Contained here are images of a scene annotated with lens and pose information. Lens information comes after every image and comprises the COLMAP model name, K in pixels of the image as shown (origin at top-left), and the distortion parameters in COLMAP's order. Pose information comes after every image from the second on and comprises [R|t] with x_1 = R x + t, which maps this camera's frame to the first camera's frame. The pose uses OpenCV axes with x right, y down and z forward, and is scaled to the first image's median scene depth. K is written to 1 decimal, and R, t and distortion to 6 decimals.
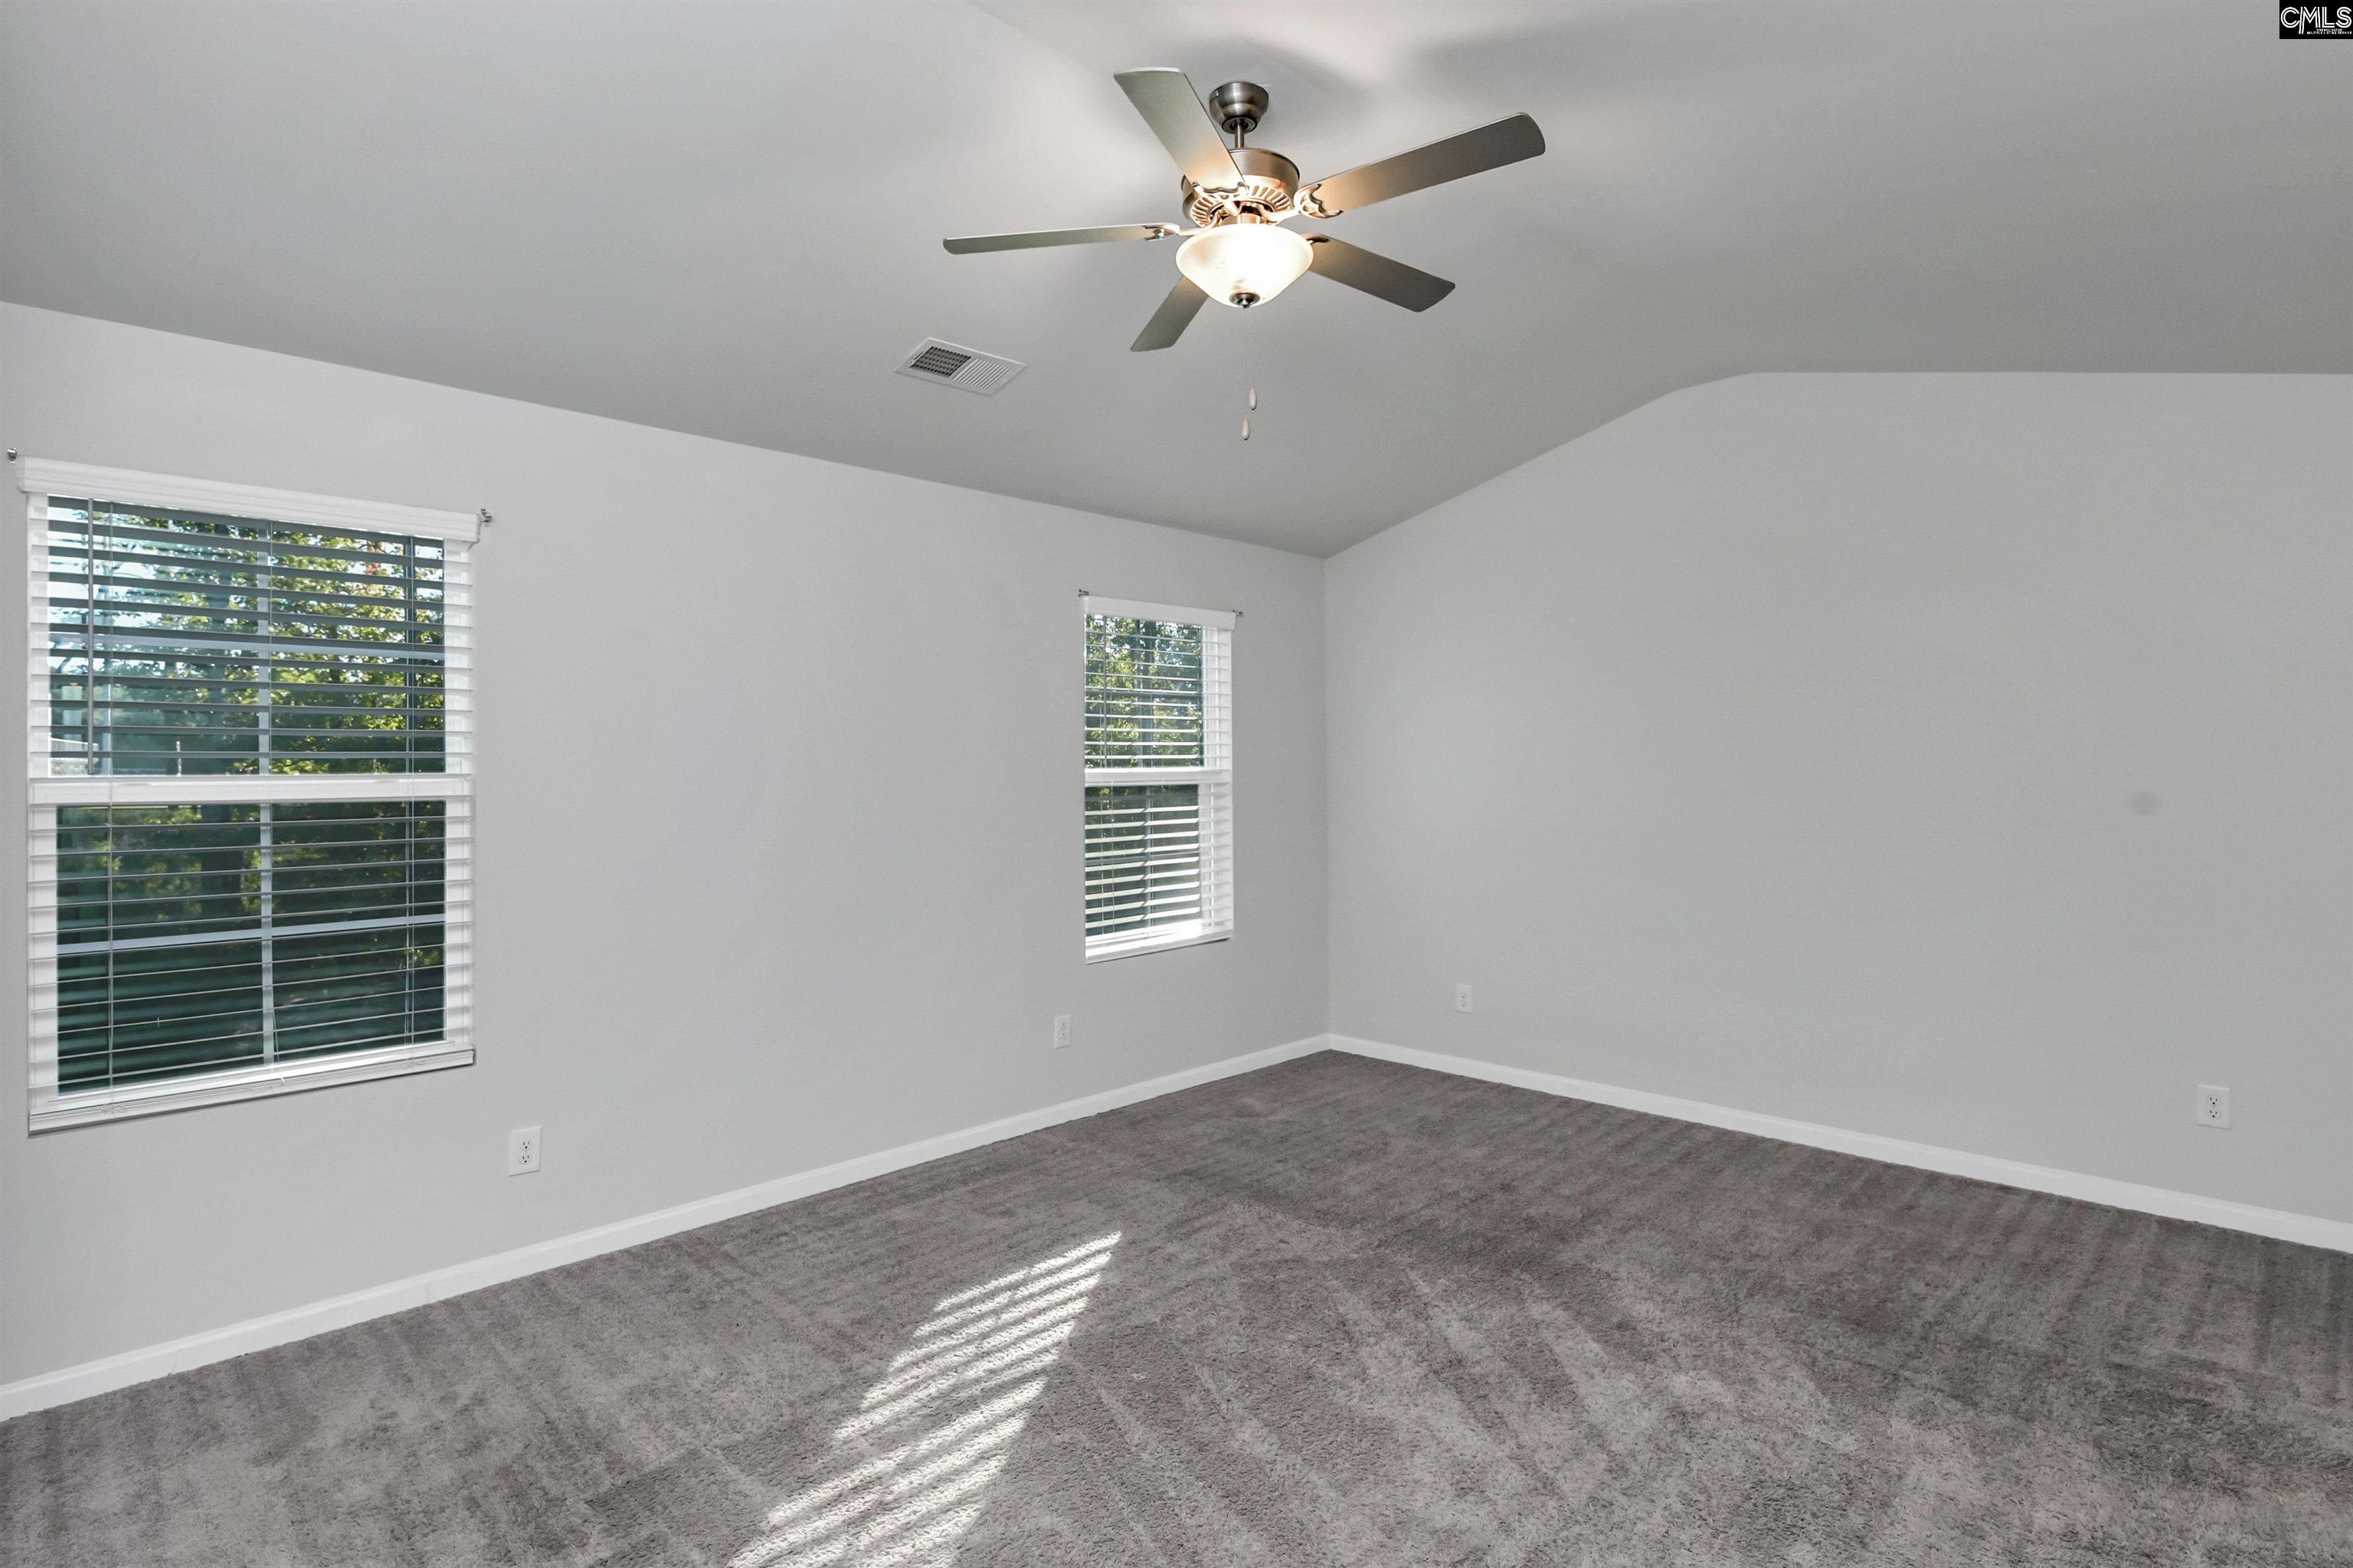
lens RADIAL K [[1143.8, 0, 1186.3], [0, 1143.8, 739.1], [0, 0, 1]] dist [-0.017868, -0.000282]
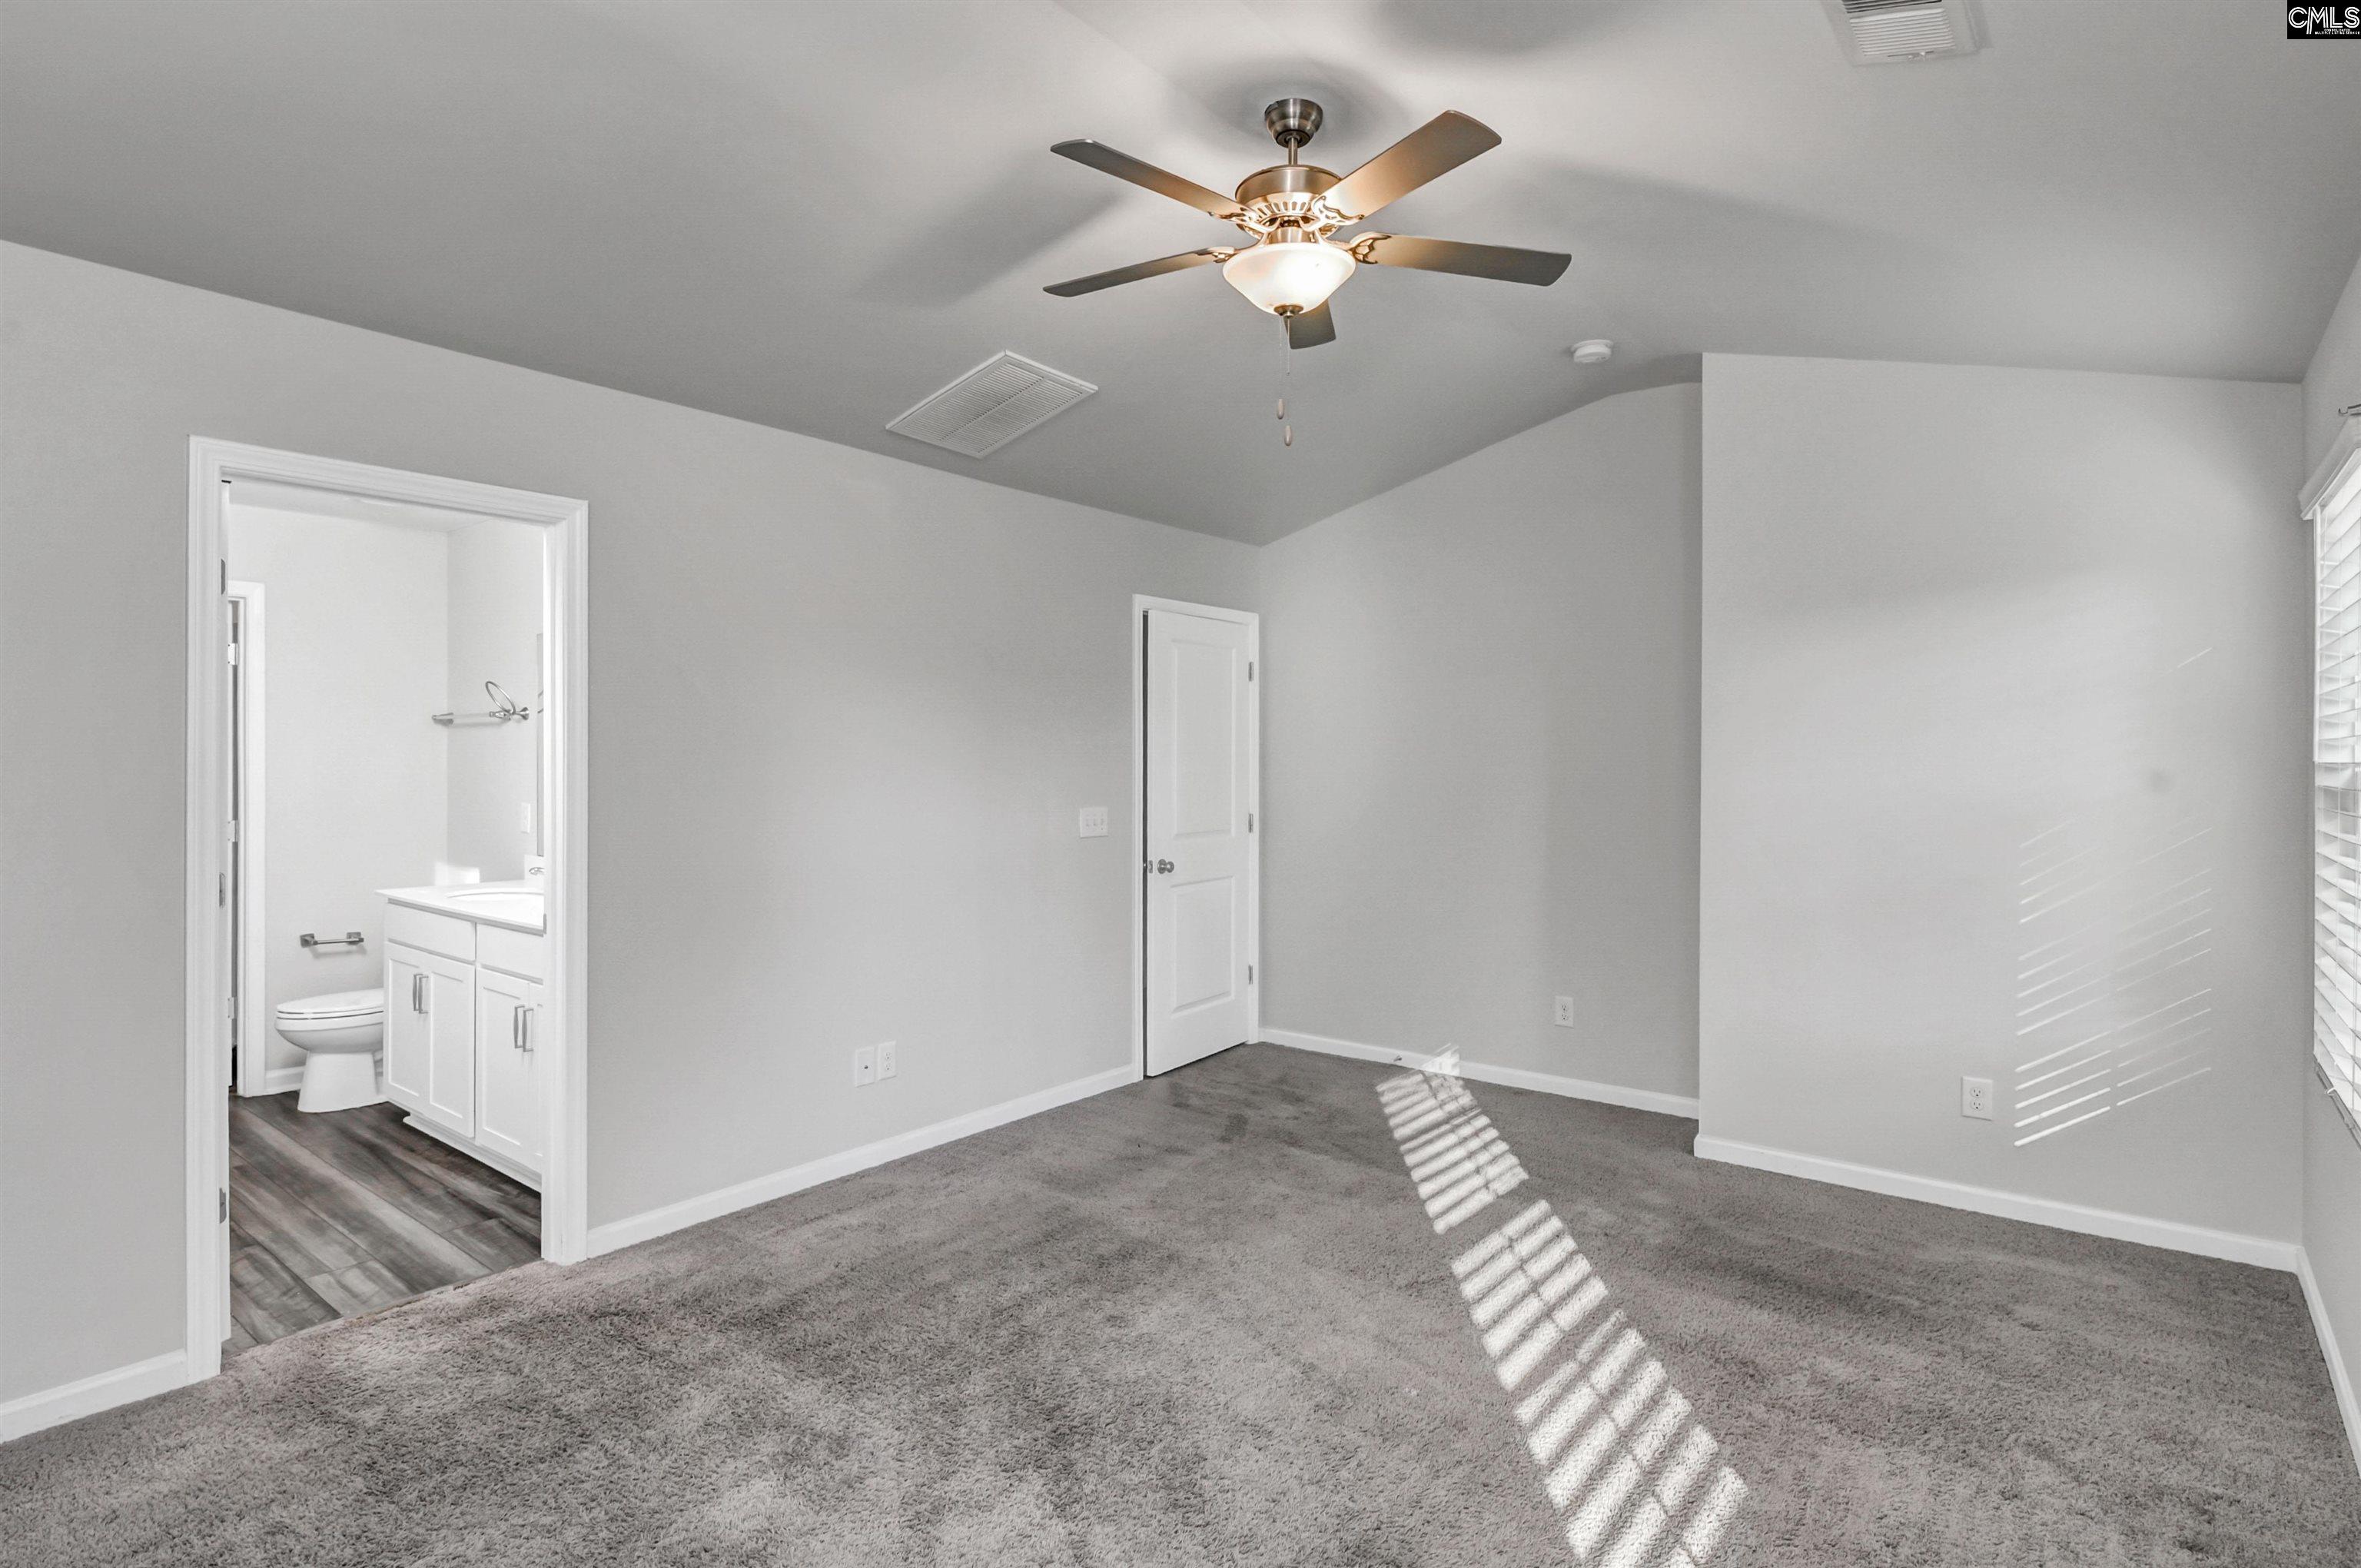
lens RADIAL K [[1213.8, 0, 1165.2], [0, 1213.8, 771.3], [0, 0, 1]] dist [-0.000690, -0.012511]
pose [[-0.995180, 0.005985, -0.097880, 0.213589], [0.007259, 0.999893, -0.012665, 0.039651], [0.097794, -0.013314, -0.995118, 1.629990]]
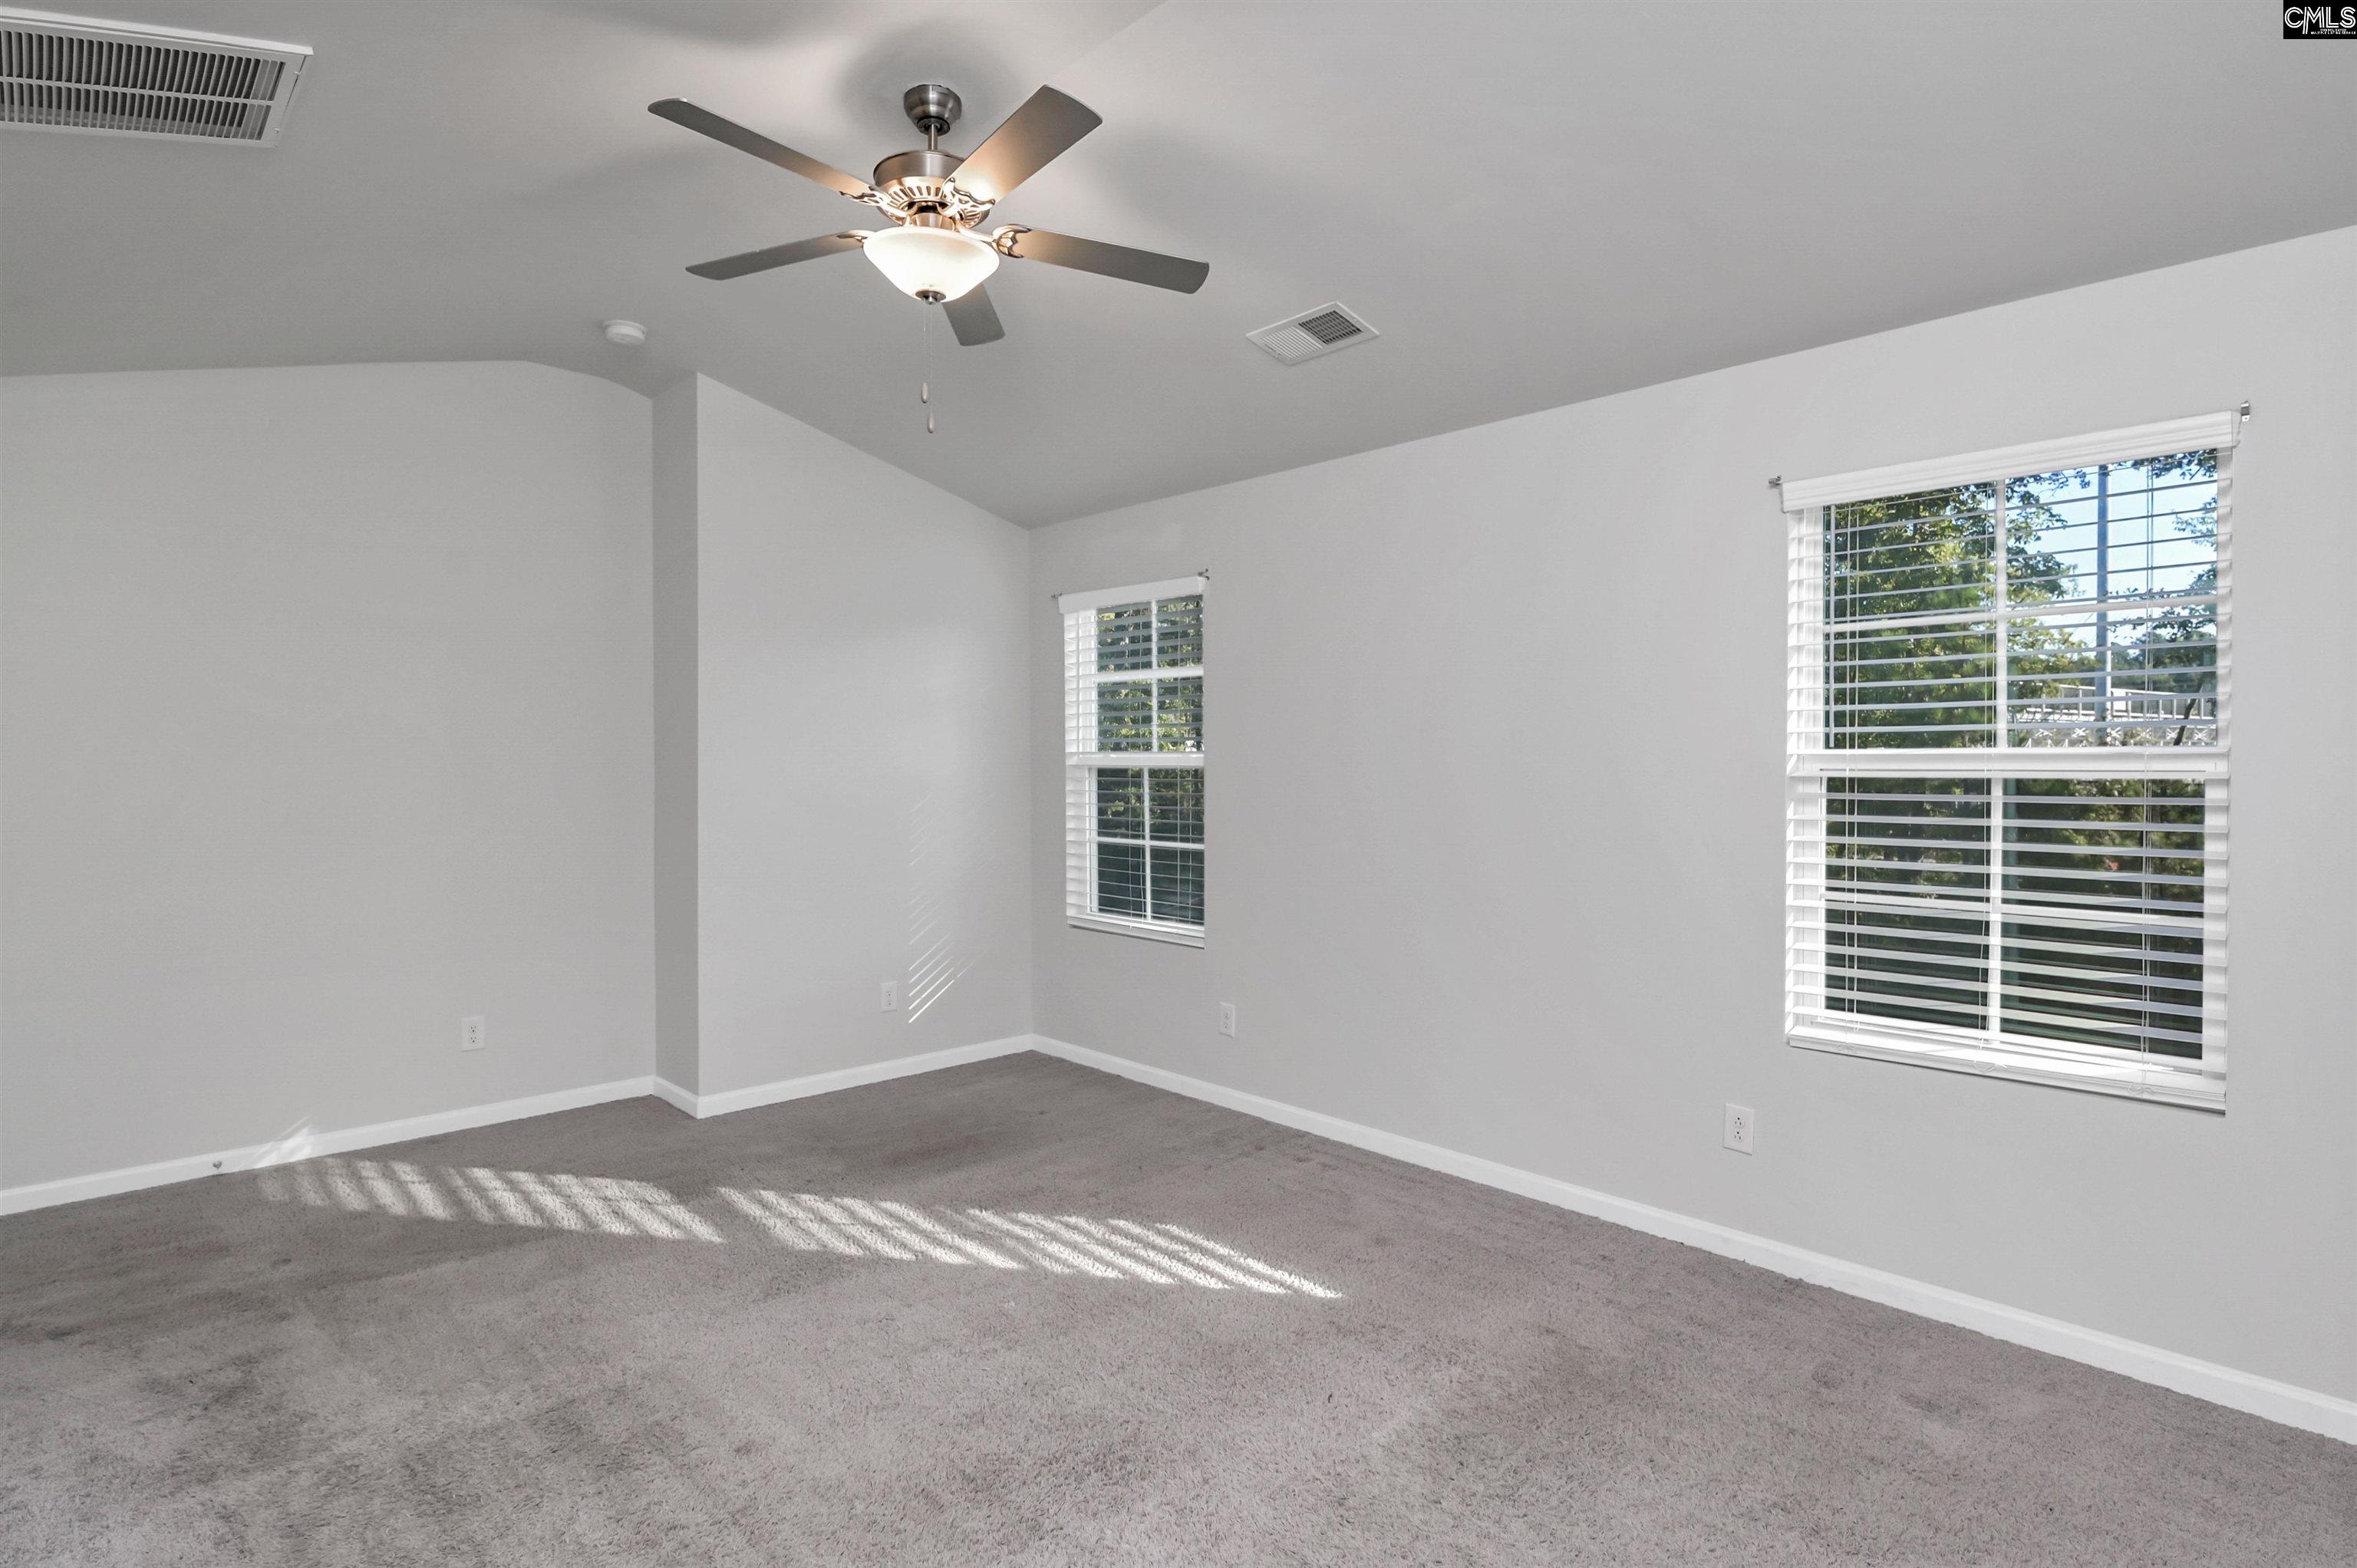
lens RADIAL K [[1211.6, 0, 1163.3], [0, 1211.6, 771.4], [0, 0, 1]] dist [-0.000690, -0.012511]
pose [[-0.036686, 0.022948, -0.999063, 0.898483], [0.025317, 0.999437, 0.022027, 0.021508], [0.999006, -0.024485, -0.037246, 0.977594]]
